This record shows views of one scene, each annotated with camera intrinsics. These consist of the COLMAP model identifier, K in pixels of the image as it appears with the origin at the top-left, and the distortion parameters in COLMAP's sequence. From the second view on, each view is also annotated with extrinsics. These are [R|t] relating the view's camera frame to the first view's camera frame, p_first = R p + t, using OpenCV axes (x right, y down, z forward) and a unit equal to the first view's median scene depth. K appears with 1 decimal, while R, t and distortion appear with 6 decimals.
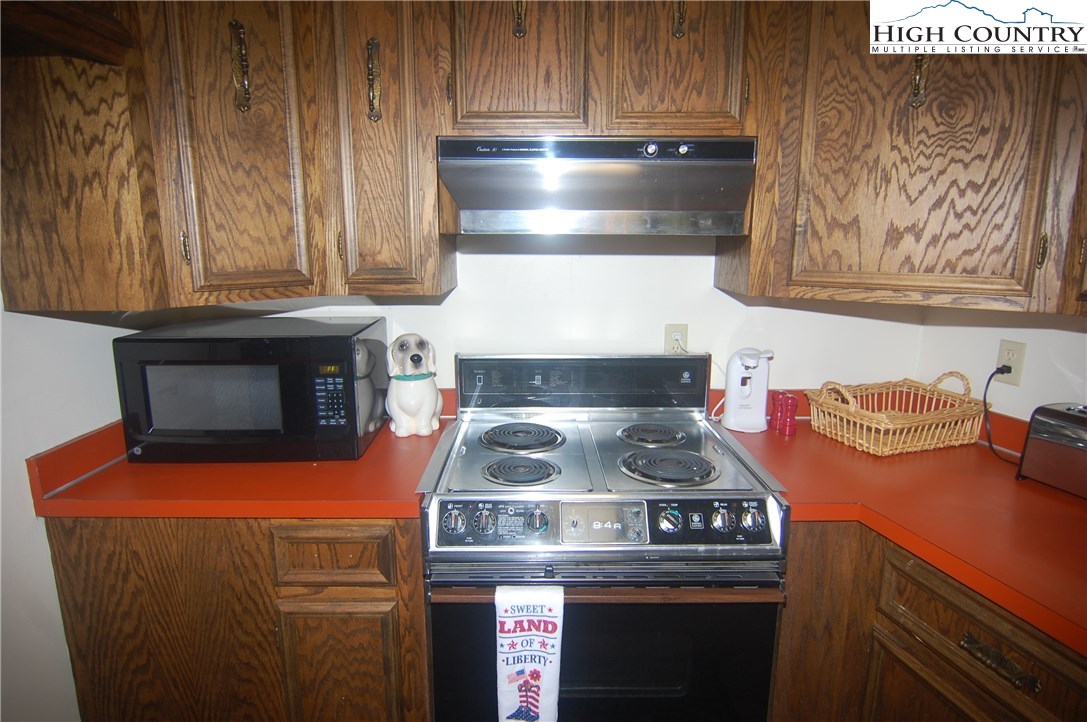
lens RADIAL K [[600.2, 0, 536.8], [0, 600.2, 358.8], [0, 0, 1]] dist [-0.001172, -0.016339]
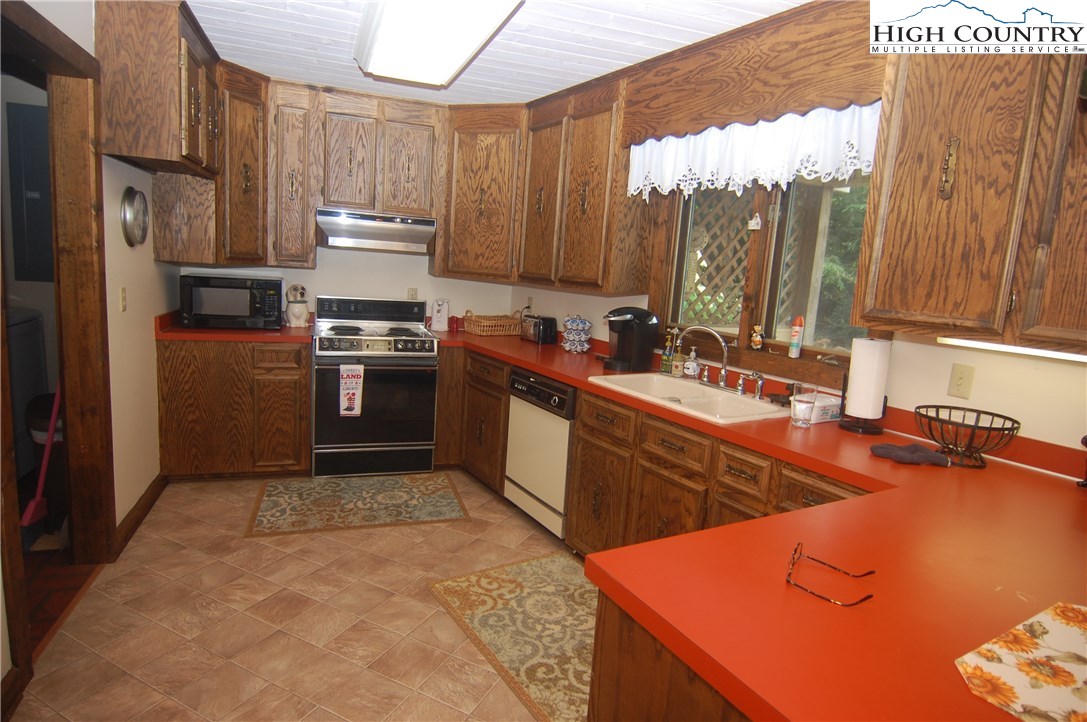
lens RADIAL K [[600.2, 0, 536.8], [0, 600.2, 358.8], [0, 0, 1]] dist [-0.001172, -0.016339]
pose [[0.945087, 0.015368, 0.326458, -0.113051], [-0.006175, 0.999555, -0.029175, 0.417000], [-0.326761, 0.025557, 0.944761, -2.040227]]
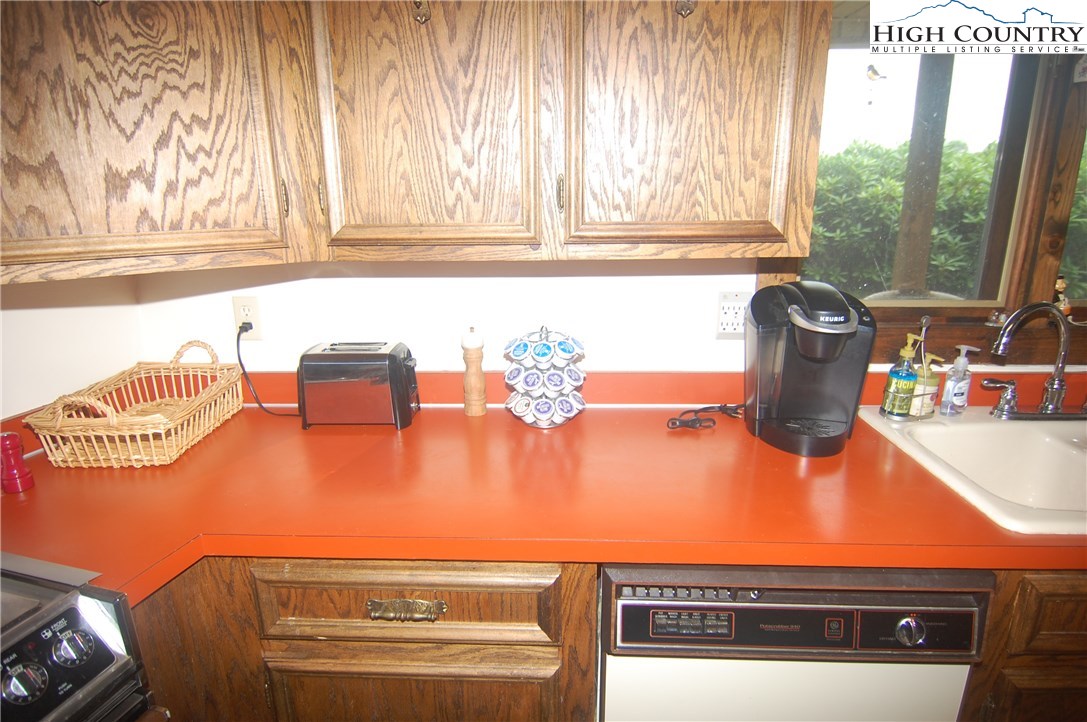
lens RADIAL K [[600.2, 0, 536.8], [0, 600.2, 358.8], [0, 0, 1]] dist [-0.001172, -0.016339]
pose [[0.276892, -0.257538, 0.925746, 0.004265], [0.200260, 0.957726, 0.206537, -0.047178], [-0.939802, 0.128202, 0.316761, 0.314972]]
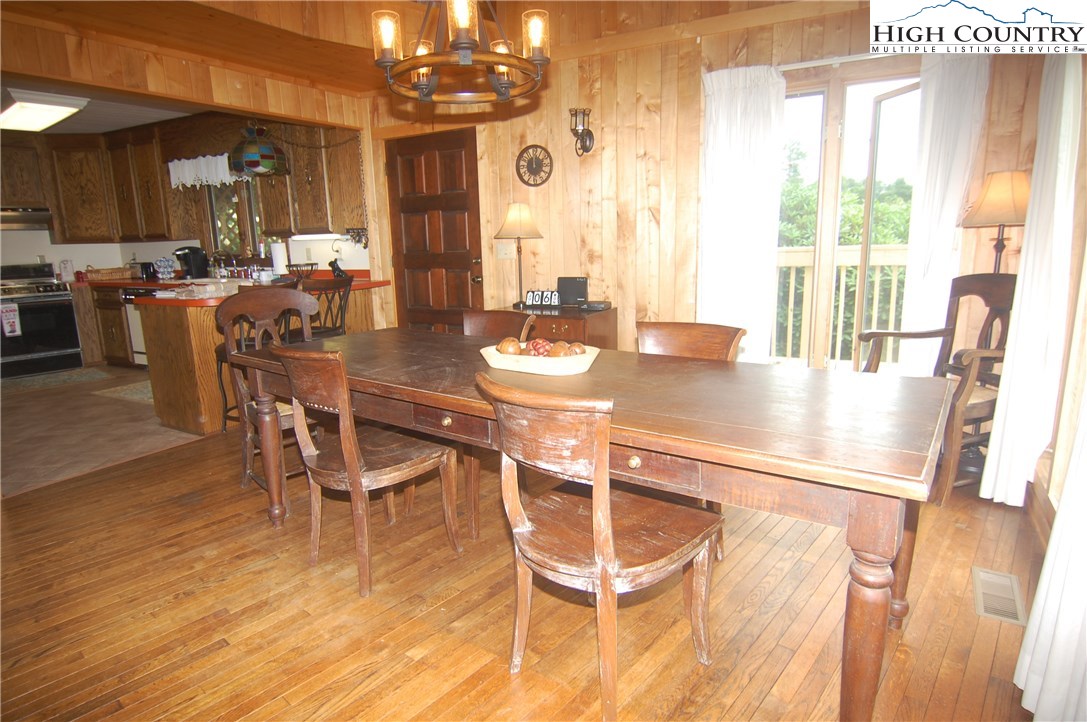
lens RADIAL K [[600.2, 0, 536.8], [0, 600.2, 358.8], [0, 0, 1]] dist [-0.001172, -0.016339]
pose [[0.658357, -0.163756, 0.734677, -0.743829], [0.169618, 0.983219, 0.067158, 1.154110], [-0.733346, 0.080400, 0.675085, -4.980173]]
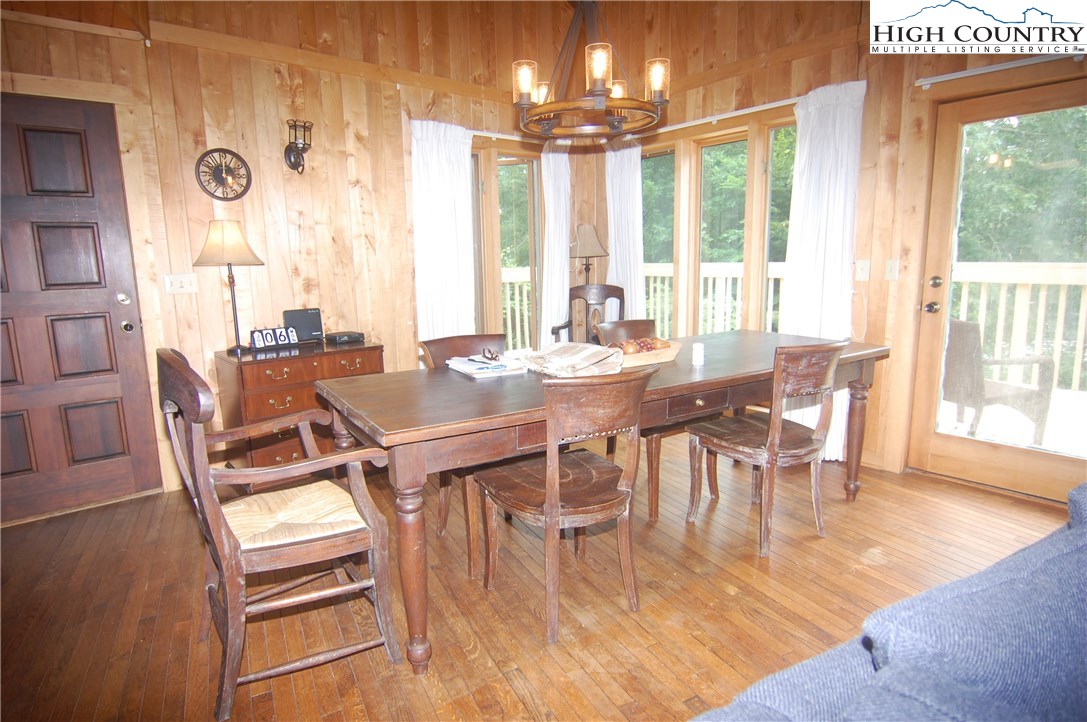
lens RADIAL K [[600.2, 0, 536.8], [0, 600.2, 358.8], [0, 0, 1]] dist [-0.001172, -0.016339]
pose [[-0.466970, -0.139228, 0.873244, -1.173200], [0.190736, 0.948422, 0.253211, 0.688275], [-0.863458, 0.284801, -0.416328, -2.685457]]
